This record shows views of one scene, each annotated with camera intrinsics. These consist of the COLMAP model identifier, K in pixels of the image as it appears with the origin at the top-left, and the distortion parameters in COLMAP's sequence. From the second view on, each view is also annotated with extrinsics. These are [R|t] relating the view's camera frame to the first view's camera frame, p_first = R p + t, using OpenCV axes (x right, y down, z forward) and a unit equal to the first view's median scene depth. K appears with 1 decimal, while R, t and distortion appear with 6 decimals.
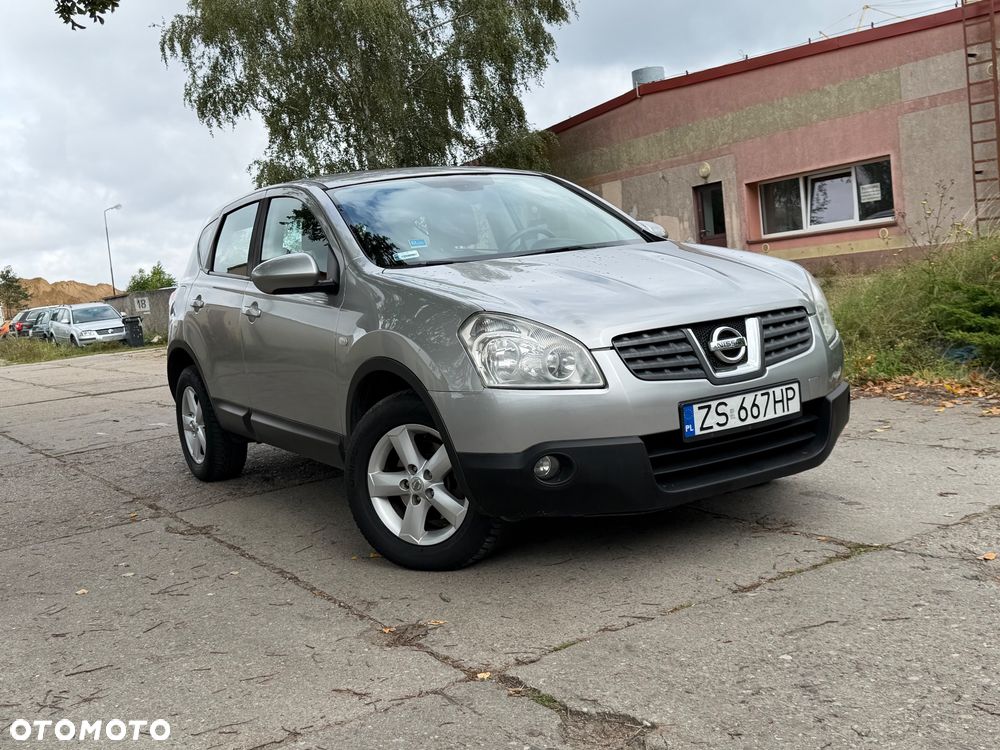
lens RADIAL K [[1165.9, 0, 441.6], [0, 1165.9, 372.2], [0, 0, 1]] dist [0.089354, -0.023730]
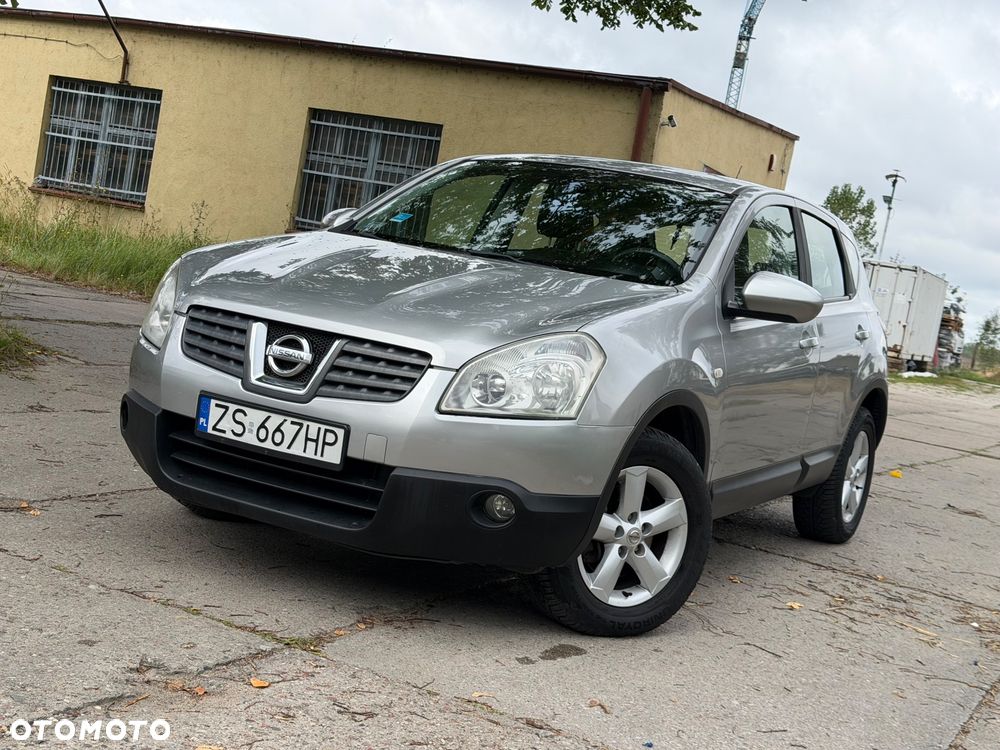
lens RADIAL K [[1434.0, 0, 488.6], [0, 1434.0, 370.4], [0, 0, 1]] dist [0.131784, -0.047801]
pose [[0.498754, 0.260889, -0.826548, 1.208089], [-0.297621, 0.947191, 0.119378, -0.185165], [0.814043, 0.186458, 0.550061, 0.544726]]
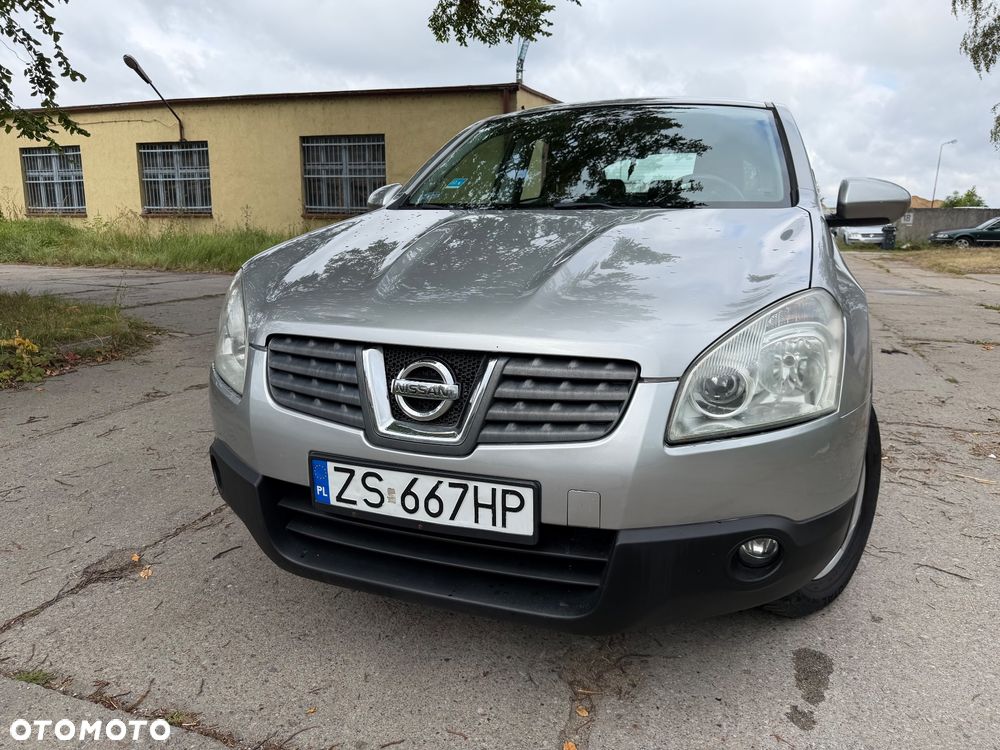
lens RADIAL K [[730.3, 0, 500.0], [0, 730.3, 375.0], [0, 0, 1]] dist [0.048191, -0.073761]
pose [[0.626554, 0.277677, -0.728235, 0.556527], [-0.144957, 0.959594, 0.241178, -0.132400], [0.765779, -0.045549, 0.641488, 0.789629]]
